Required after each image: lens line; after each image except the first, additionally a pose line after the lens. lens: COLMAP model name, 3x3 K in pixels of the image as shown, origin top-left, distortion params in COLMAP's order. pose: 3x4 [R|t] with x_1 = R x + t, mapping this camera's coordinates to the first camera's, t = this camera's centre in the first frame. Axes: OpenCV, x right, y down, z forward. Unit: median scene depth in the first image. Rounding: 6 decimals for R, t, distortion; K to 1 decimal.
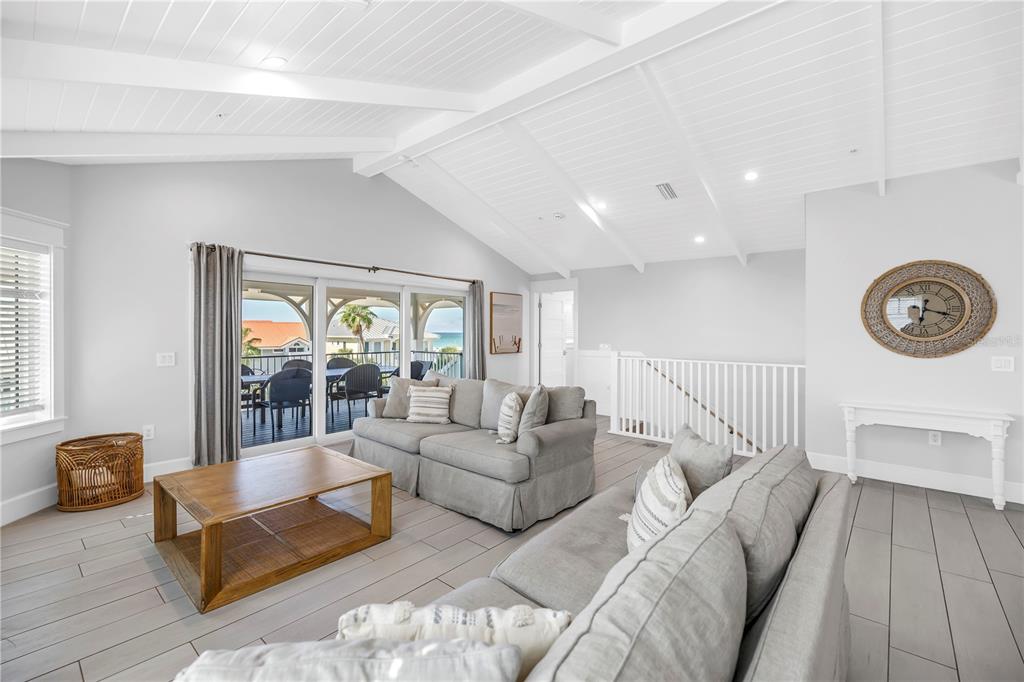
lens RADIAL K [[439.6, 0, 521.4], [0, 439.6, 330.1], [0, 0, 1]] dist [-0.003642, 0.000299]
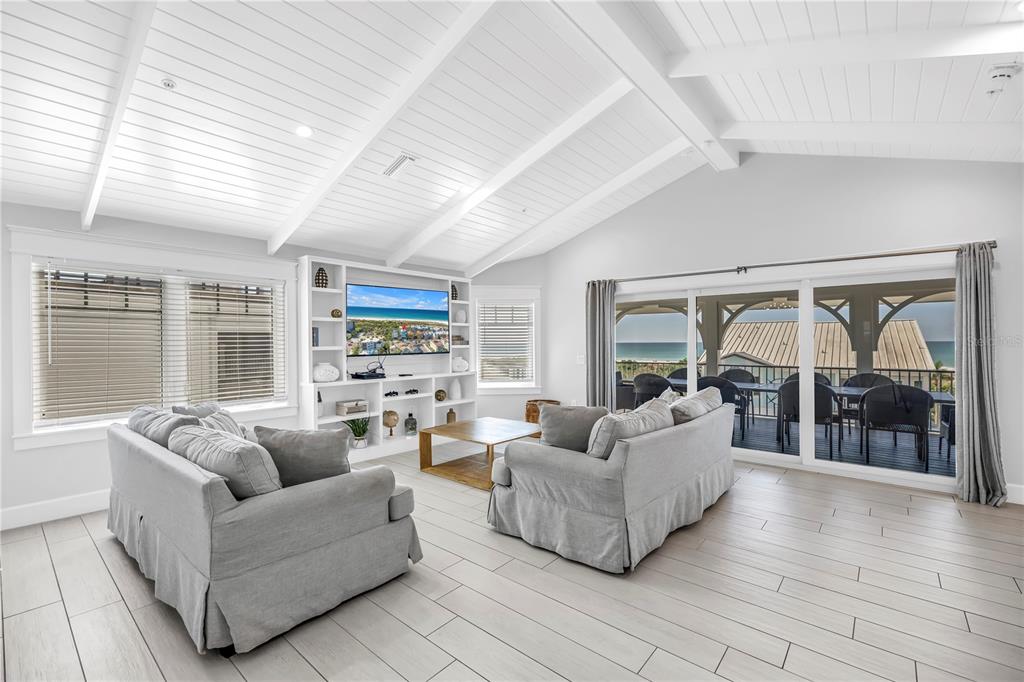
lens RADIAL K [[439.6, 0, 518.1], [0, 439.6, 342.9], [0, 0, 1]] dist [-0.003642, 0.000299]
pose [[0.027844, -0.004053, -0.999604, 0.541797], [0.010555, 0.999937, -0.003760, 0.008173], [0.999557, -0.010446, 0.027885, 0.527230]]
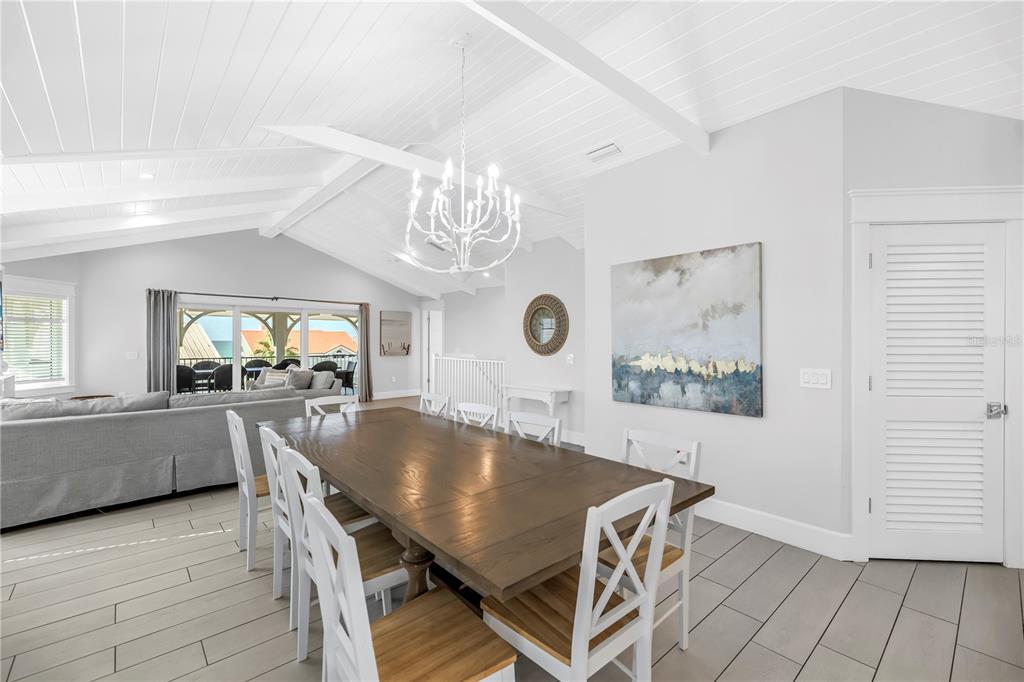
lens RADIAL K [[439.6, 0, 515.4], [0, 439.6, 339.4], [0, 0, 1]] dist [-0.003642, 0.000299]
pose [[0.991721, -0.002170, -0.128394, 0.688723], [0.002455, 0.999995, 0.002060, 0.001187], [0.128389, -0.002358, 0.991721, -0.402886]]
